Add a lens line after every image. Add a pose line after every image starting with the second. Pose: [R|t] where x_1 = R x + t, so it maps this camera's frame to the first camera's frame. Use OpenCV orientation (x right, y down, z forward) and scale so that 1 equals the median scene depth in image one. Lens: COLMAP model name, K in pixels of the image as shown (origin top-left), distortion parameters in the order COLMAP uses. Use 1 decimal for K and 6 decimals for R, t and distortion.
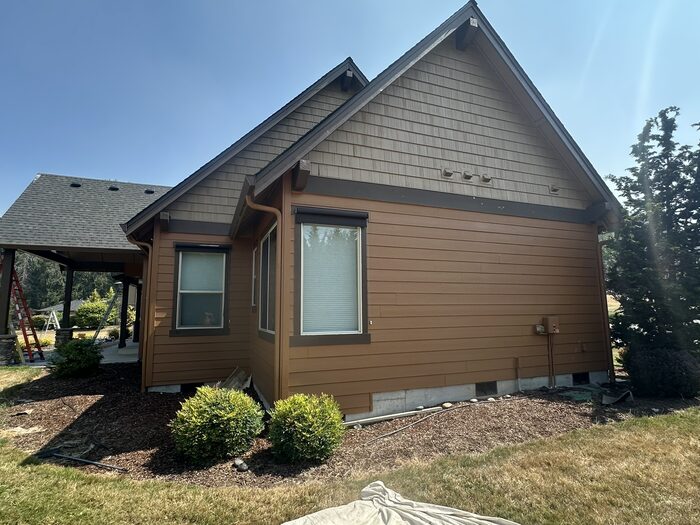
lens RADIAL K [[278.8, 0, 349.9], [0, 278.8, 265.0], [0, 0, 1]] dist [-0.000271, -0.000143]
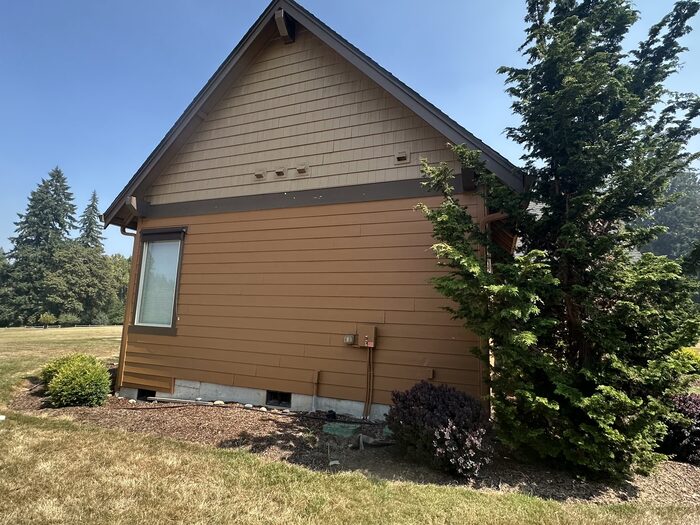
lens RADIAL K [[278.8, 0, 350.9], [0, 278.8, 262.2], [0, 0, 1]] dist [-0.000271, -0.000143]
pose [[0.841453, -0.060757, -0.536904, 1.161966], [0.047727, 0.998132, -0.038151, 0.038601], [0.538218, 0.006477, 0.842781, 0.335929]]
